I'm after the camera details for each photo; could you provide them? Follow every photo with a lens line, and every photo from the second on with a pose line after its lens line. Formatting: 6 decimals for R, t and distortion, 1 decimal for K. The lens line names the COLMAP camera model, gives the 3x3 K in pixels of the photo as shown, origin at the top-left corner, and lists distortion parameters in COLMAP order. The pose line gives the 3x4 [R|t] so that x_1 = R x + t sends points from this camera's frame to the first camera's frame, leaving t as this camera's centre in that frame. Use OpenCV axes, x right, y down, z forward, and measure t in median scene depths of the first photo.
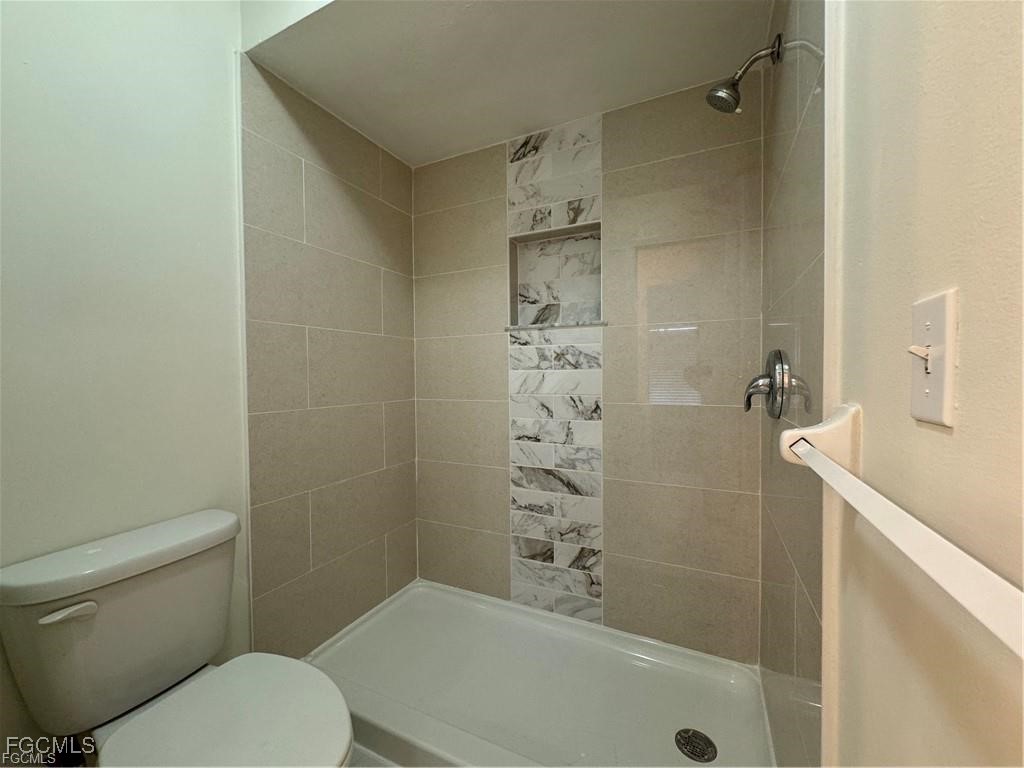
lens RADIAL K [[409.4, 0, 509.7], [0, 409.4, 385.6], [0, 0, 1]] dist [-0.002128, 0.001415]
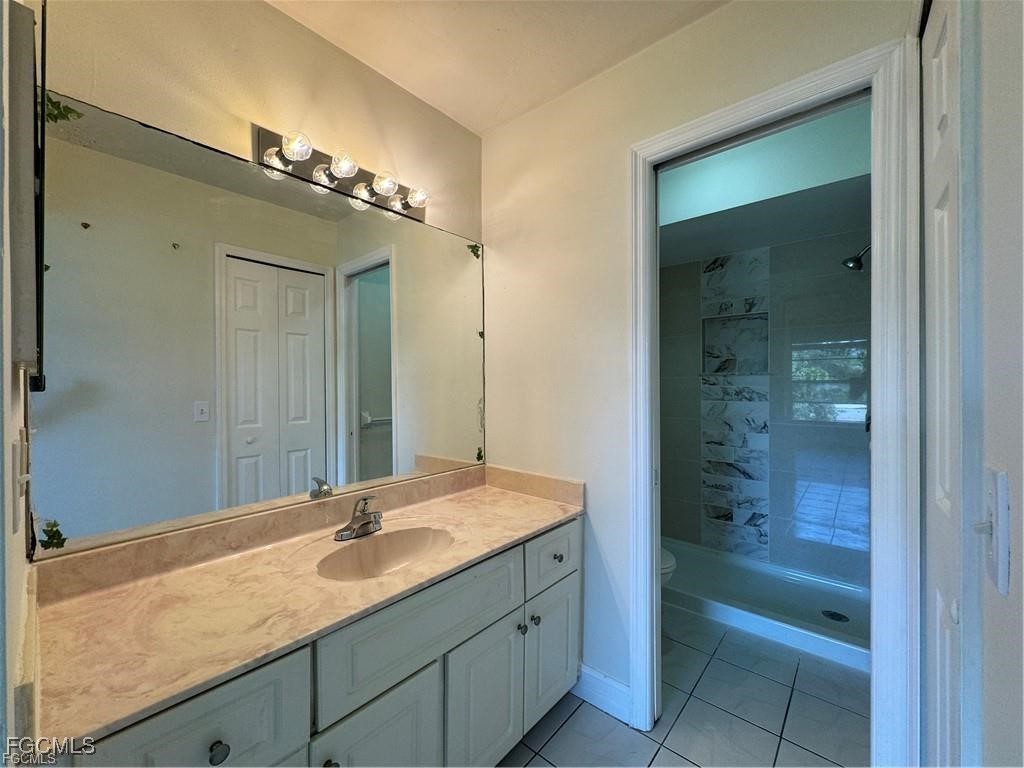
lens RADIAL K [[409.4, 0, 509.1], [0, 409.4, 385.1], [0, 0, 1]] dist [-0.002128, 0.001415]
pose [[0.965206, 0.005965, -0.261421, -0.324488], [-0.009398, 0.999885, -0.011883, -0.074463], [0.261320, 0.013927, 0.965152, -0.785861]]
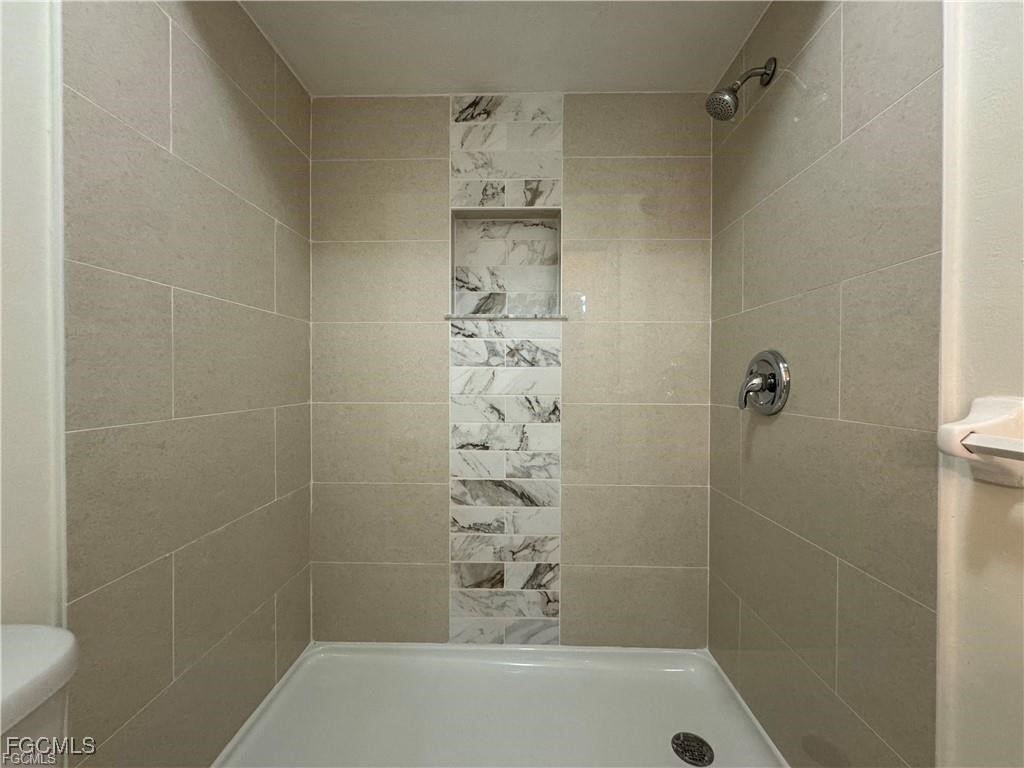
lens RADIAL K [[409.4, 0, 510.6], [0, 409.4, 383.4], [0, 0, 1]] dist [-0.002128, 0.001415]
pose [[0.908585, 0.006193, 0.417654, -0.249865], [-0.000889, 0.999916, -0.012893, 0.008071], [-0.417699, 0.011343, 0.908515, 0.193179]]
